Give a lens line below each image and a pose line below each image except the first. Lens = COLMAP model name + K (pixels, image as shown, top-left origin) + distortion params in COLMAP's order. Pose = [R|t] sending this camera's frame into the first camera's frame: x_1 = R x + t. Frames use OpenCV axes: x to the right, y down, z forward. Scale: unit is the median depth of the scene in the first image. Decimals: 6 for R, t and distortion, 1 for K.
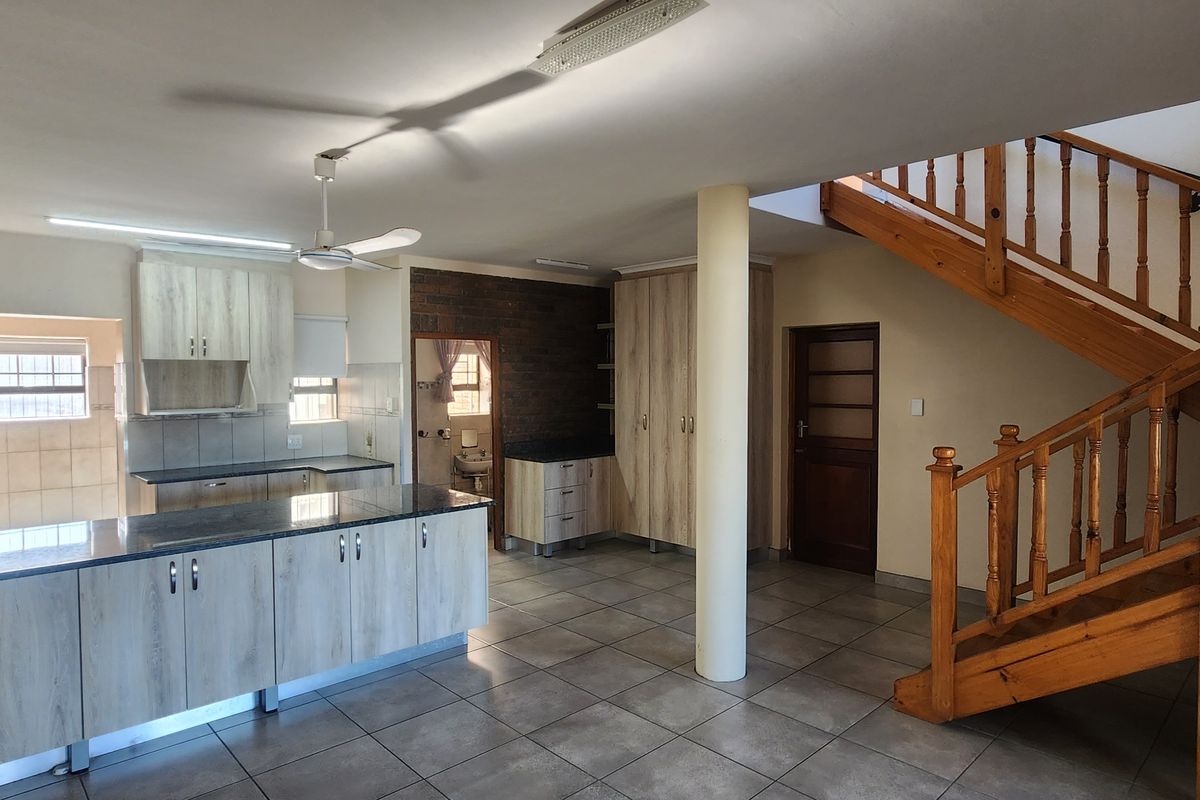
lens RADIAL K [[705.6, 0, 610.9], [0, 705.6, 398.2], [0, 0, 1]] dist [-0.001621, 0.002410]
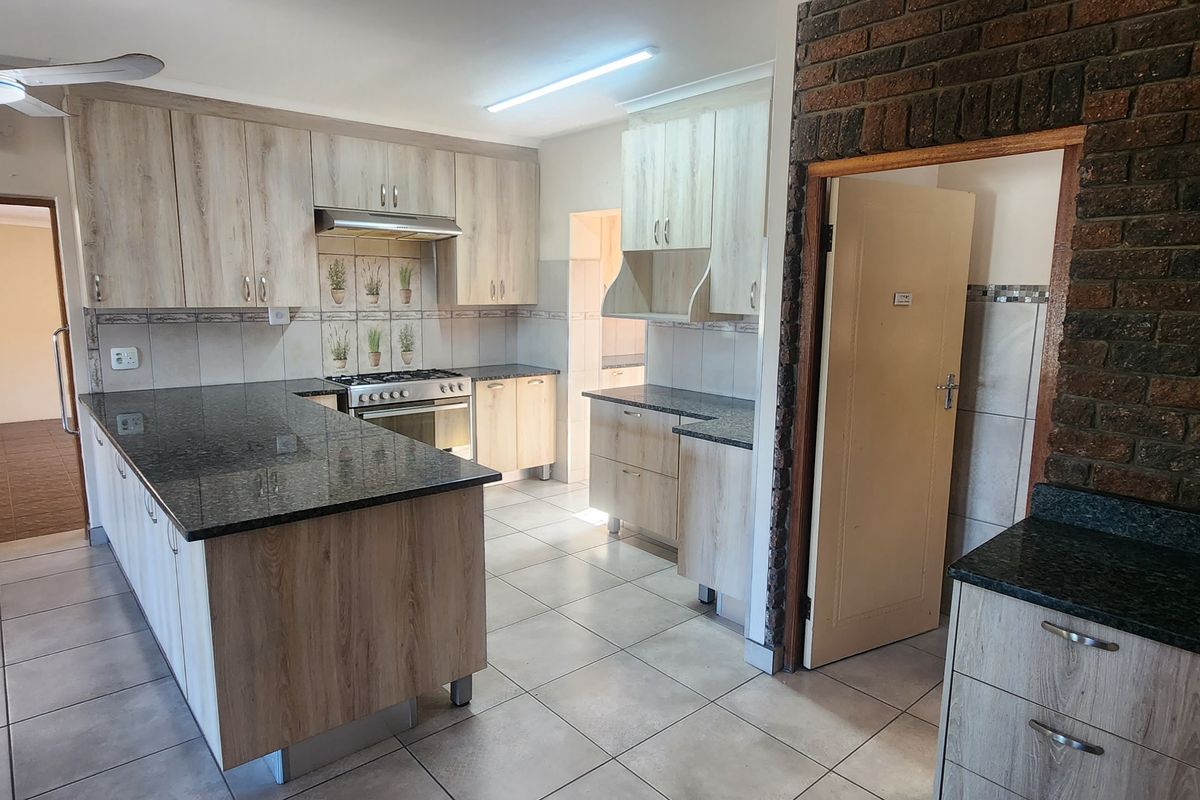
lens RADIAL K [[705.6, 0, 607.9], [0, 705.6, 396.2], [0, 0, 1]] dist [-0.001621, 0.002410]
pose [[-0.045307, 0.156996, -0.986559, 0.187672], [-0.044604, 0.986271, 0.158999, -0.016485], [0.997977, 0.051208, -0.037682, 0.953739]]
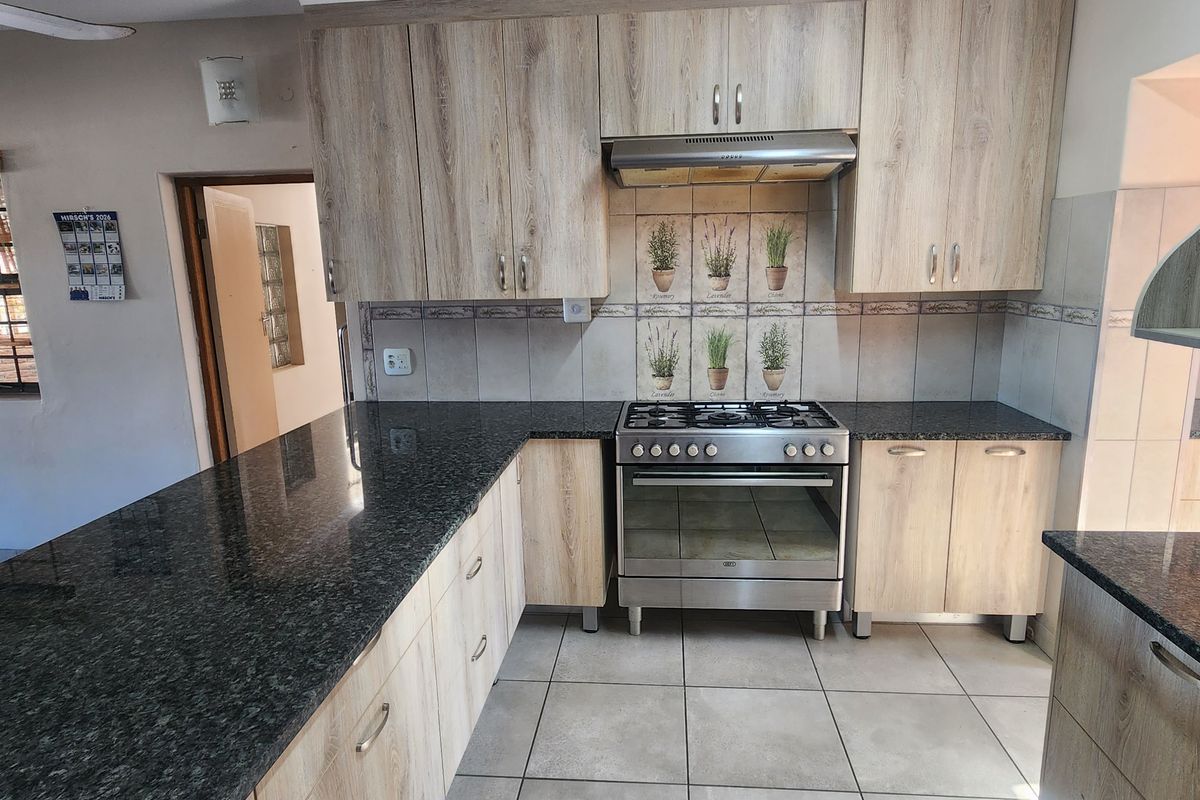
lens RADIAL K [[705.6, 0, 606.5], [0, 705.6, 400.0], [0, 0, 1]] dist [-0.001621, 0.002410]
pose [[-0.751894, 0.148091, -0.642437, -0.263917], [0.002664, 0.975120, 0.221662, -0.016511], [0.659279, 0.164955, -0.733581, 0.983040]]
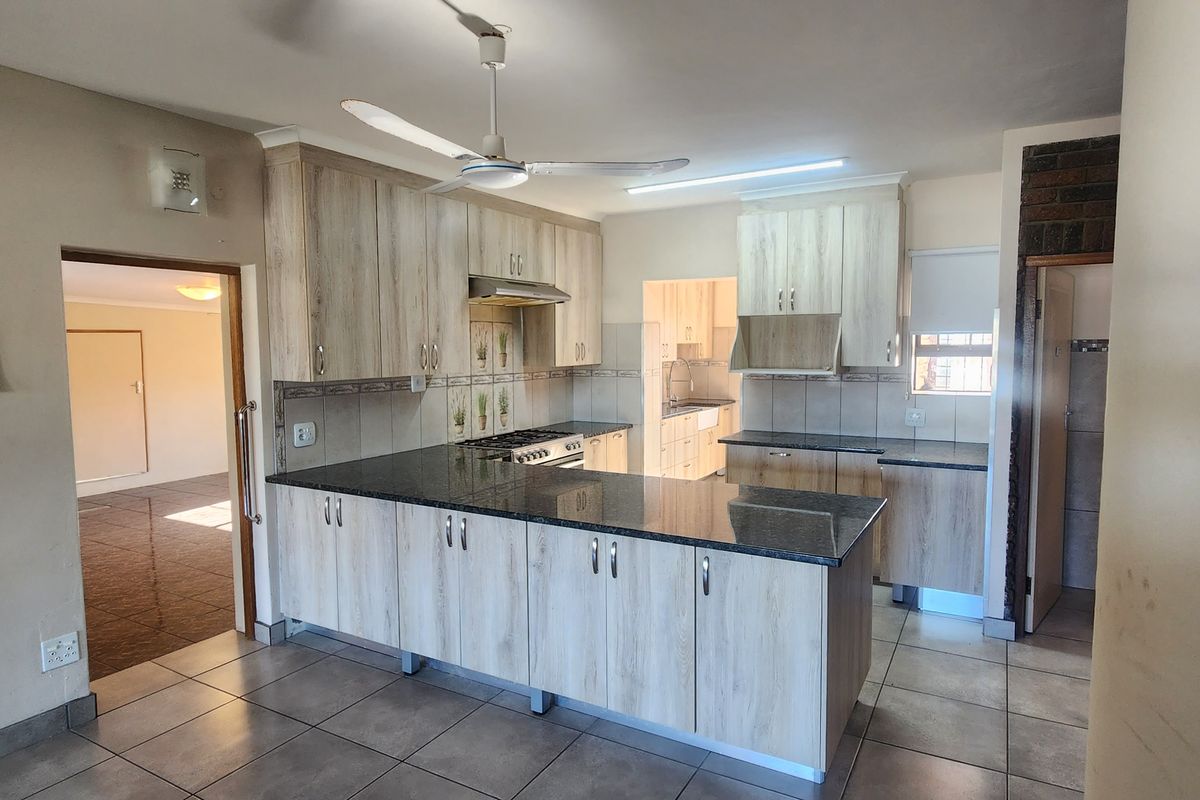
lens RADIAL K [[705.6, 0, 607.1], [0, 705.6, 399.3], [0, 0, 1]] dist [-0.001621, 0.002410]
pose [[0.287450, 0.078586, -0.954566, 0.215082], [-0.024135, 0.996906, 0.074804, -0.008354], [0.957491, 0.001536, 0.288458, 0.506199]]
